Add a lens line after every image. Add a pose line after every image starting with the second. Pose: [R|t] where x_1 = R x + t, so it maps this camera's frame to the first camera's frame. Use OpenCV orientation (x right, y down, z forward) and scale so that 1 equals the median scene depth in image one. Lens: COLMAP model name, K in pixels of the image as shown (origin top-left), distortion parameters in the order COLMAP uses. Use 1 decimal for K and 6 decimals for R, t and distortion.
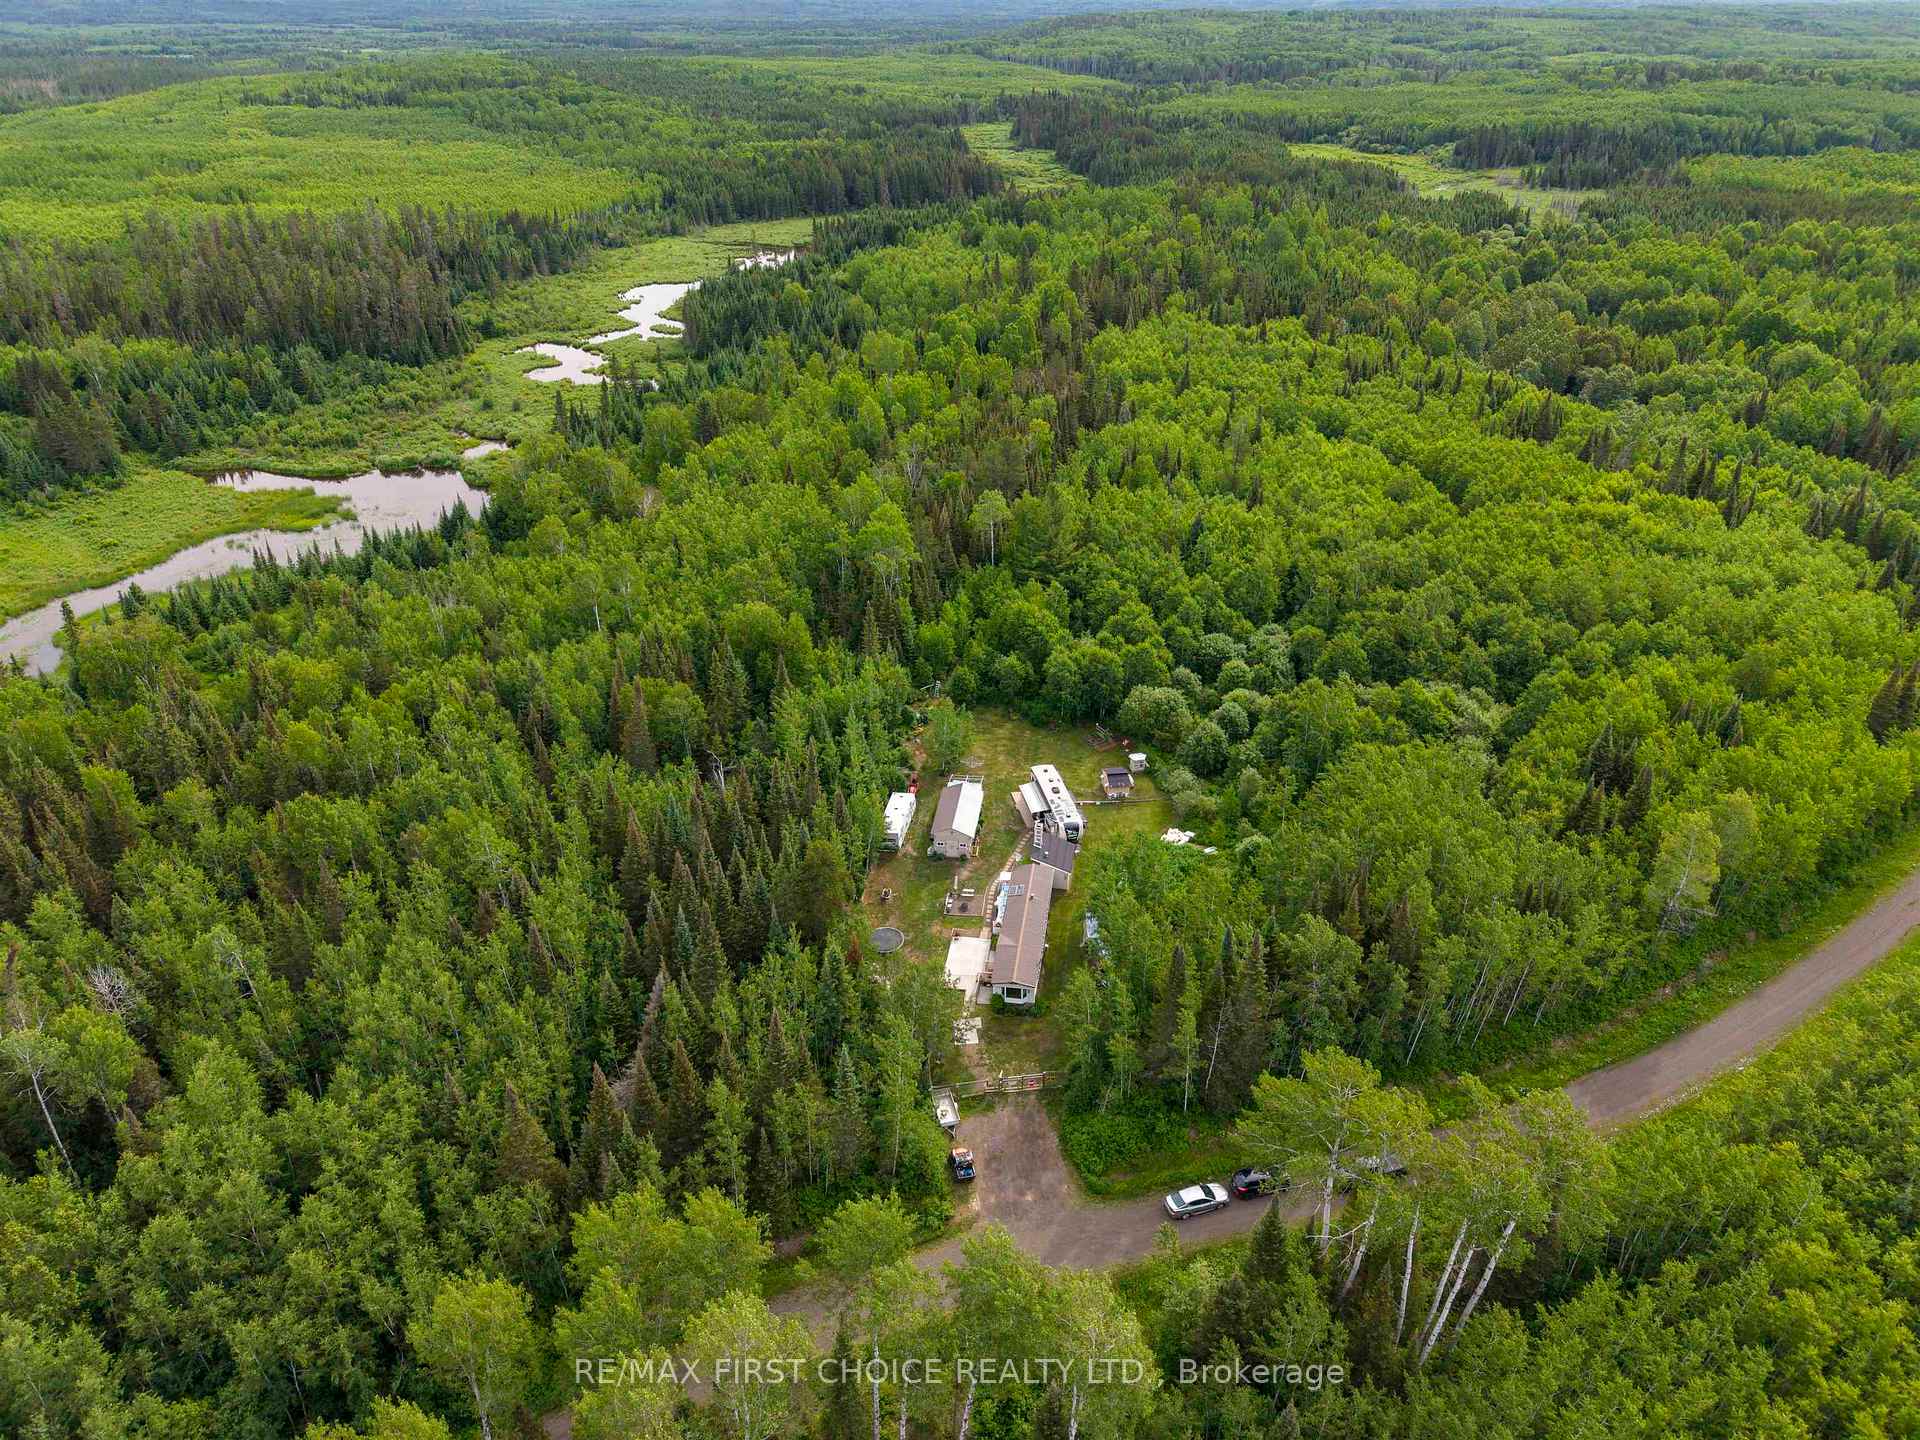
lens RADIAL K [[1285.5, 0, 960.0], [0, 1285.5, 720.0], [0, 0, 1]] dist [0.010424, -0.006718]
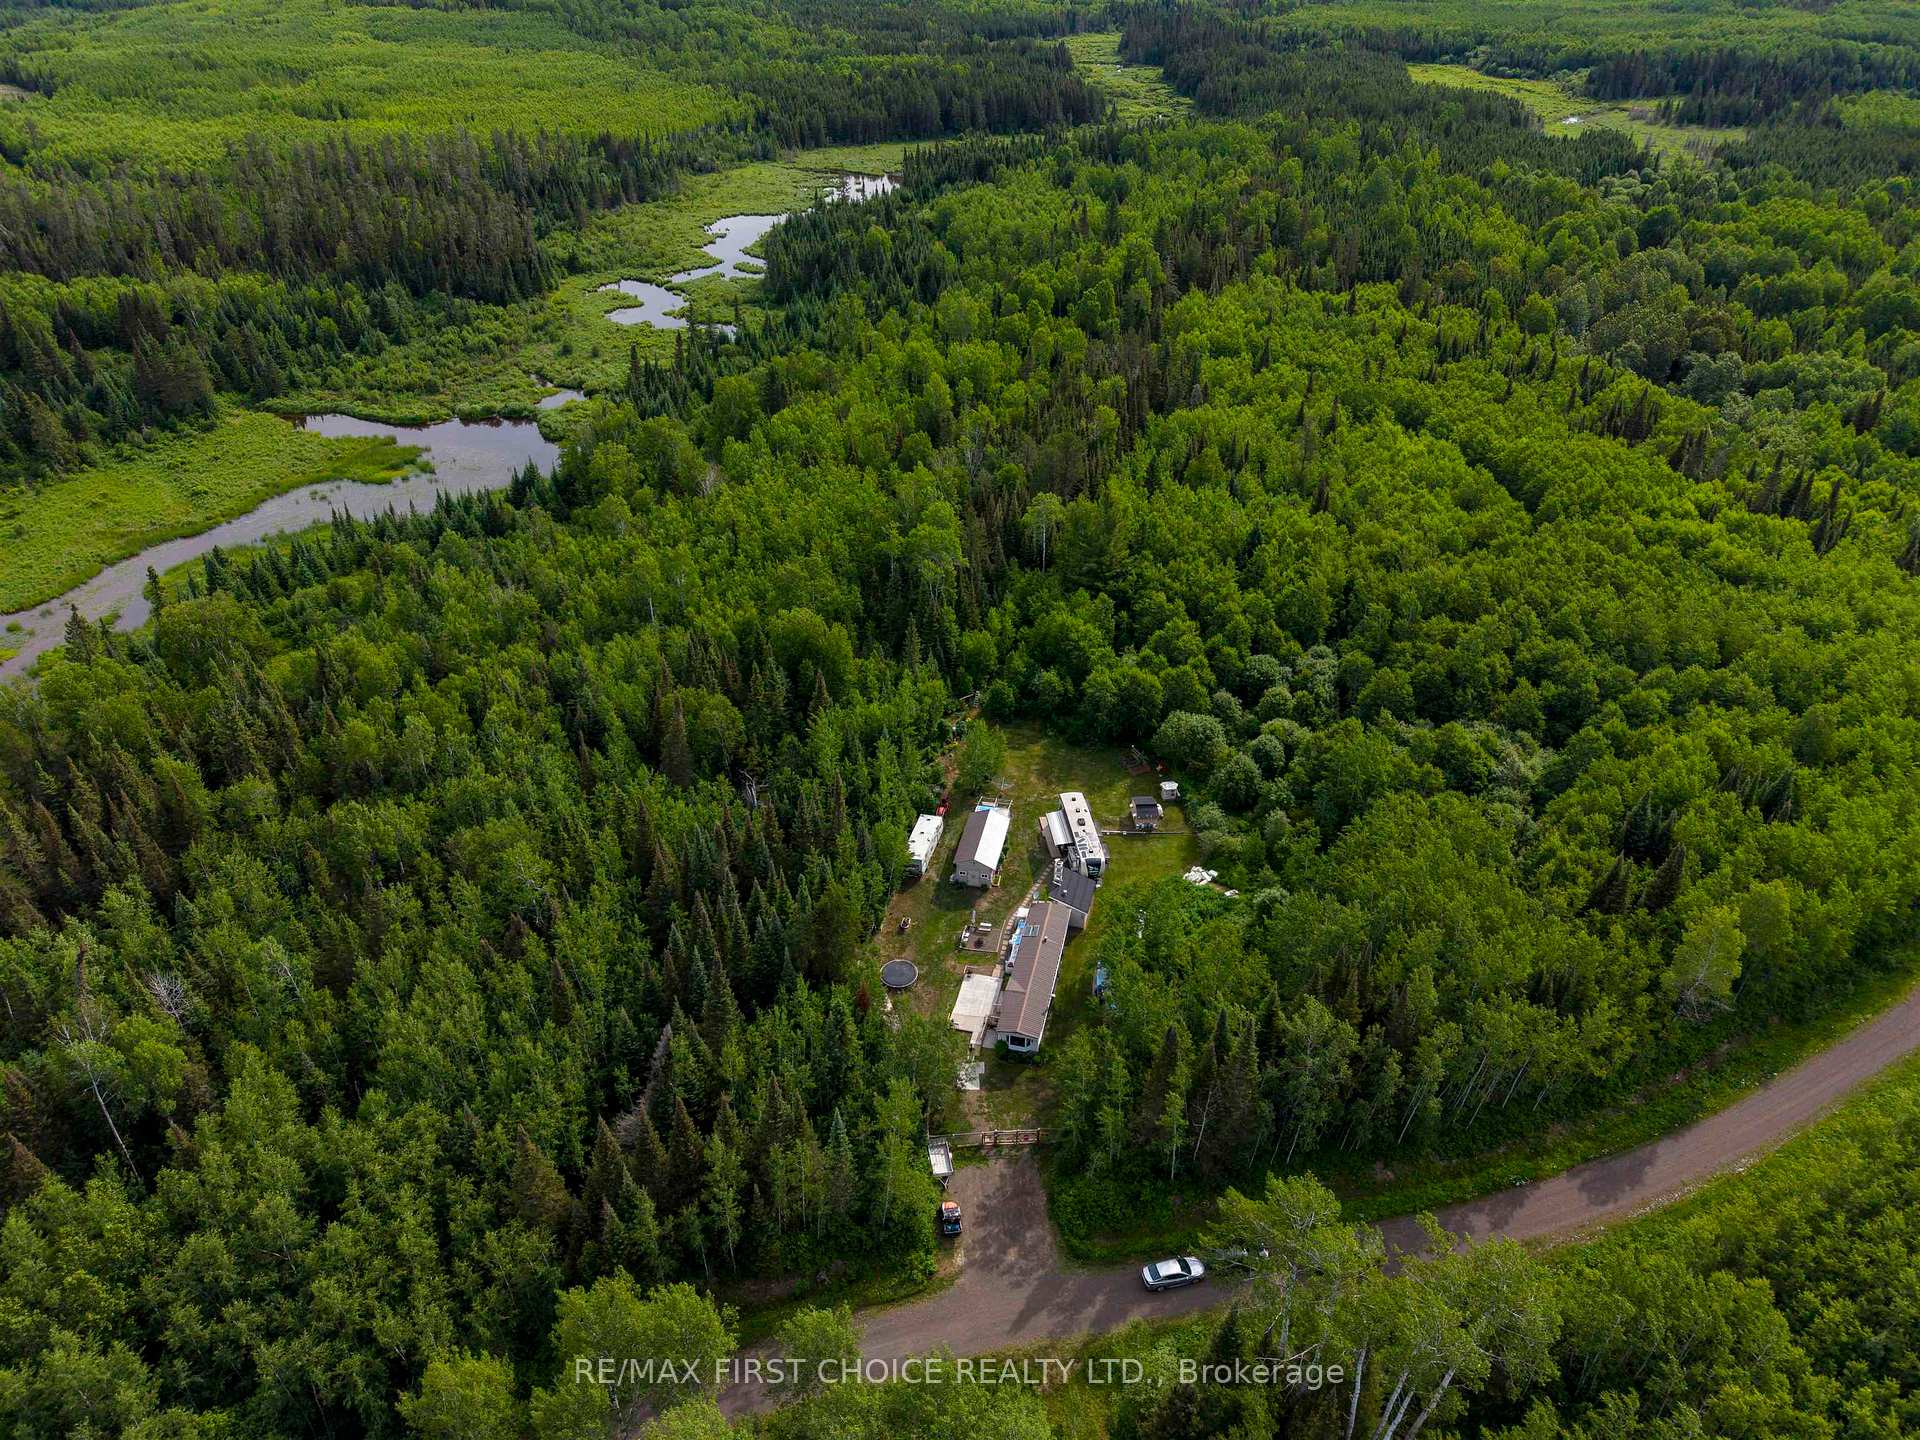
lens RADIAL K [[1285.5, 0, 960.0], [0, 1285.5, 720.0], [0, 0, 1]] dist [0.010424, -0.006718]
pose [[0.996840, 0.049516, -0.062109, 0.022594], [-0.045257, 0.996644, 0.068207, -0.053060], [0.065278, -0.065180, 0.995736, -0.003191]]
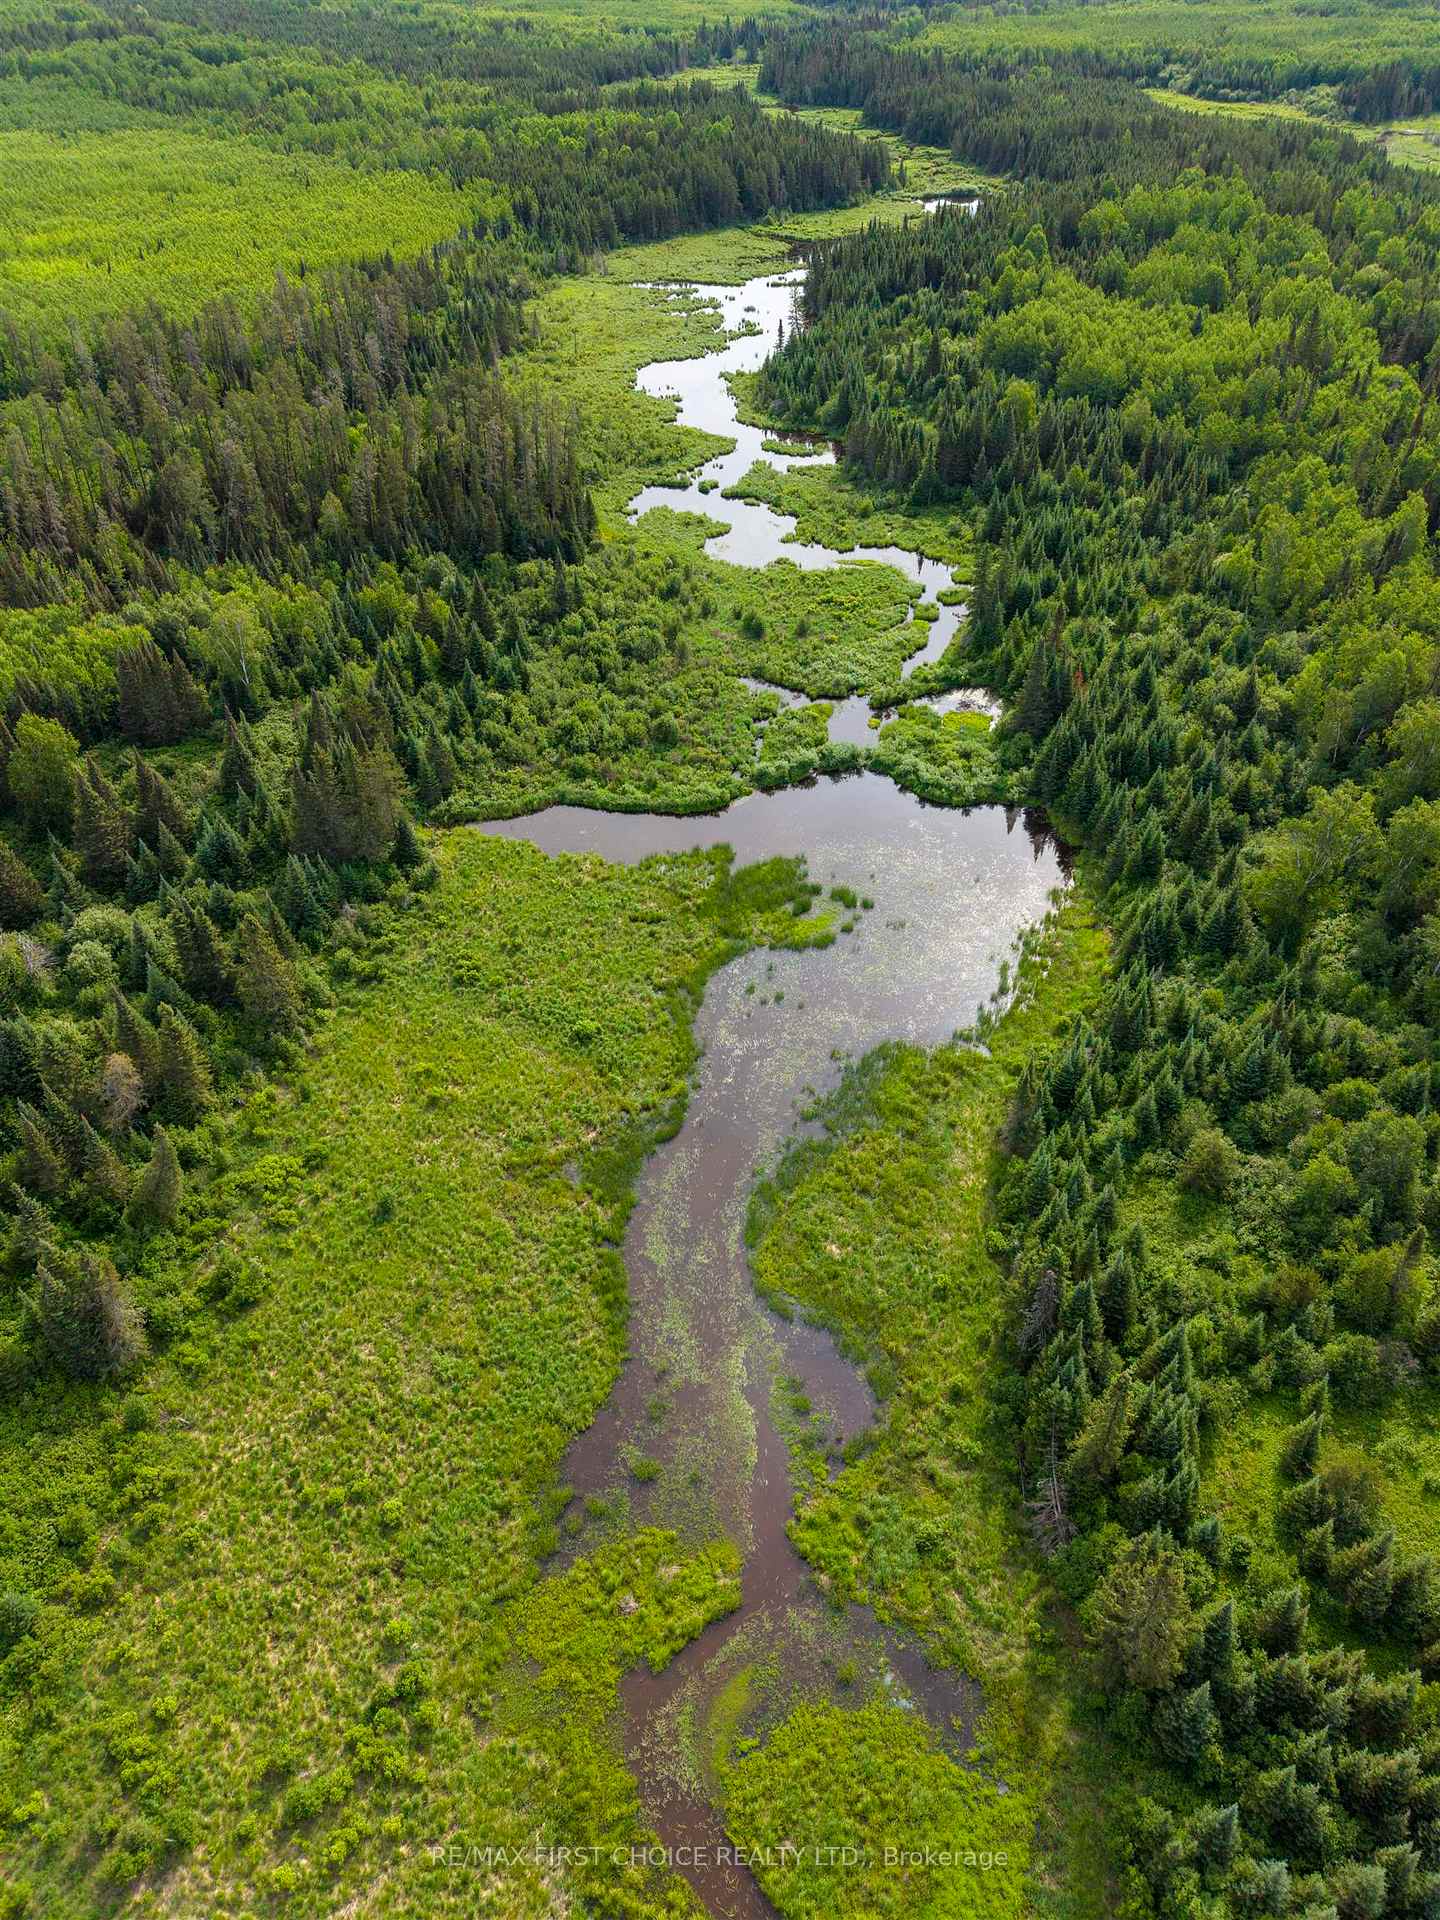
lens RADIAL K [[1285.5, 0, 724.5], [0, 1285.5, 954.5], [0, 0, 1]] dist [0.010424, -0.006718]
pose [[0.980394, -0.130052, 0.148037, -0.699585], [0.100262, 0.975981, 0.193411, -0.289527], [-0.169635, -0.174777, 0.969885, 0.422695]]
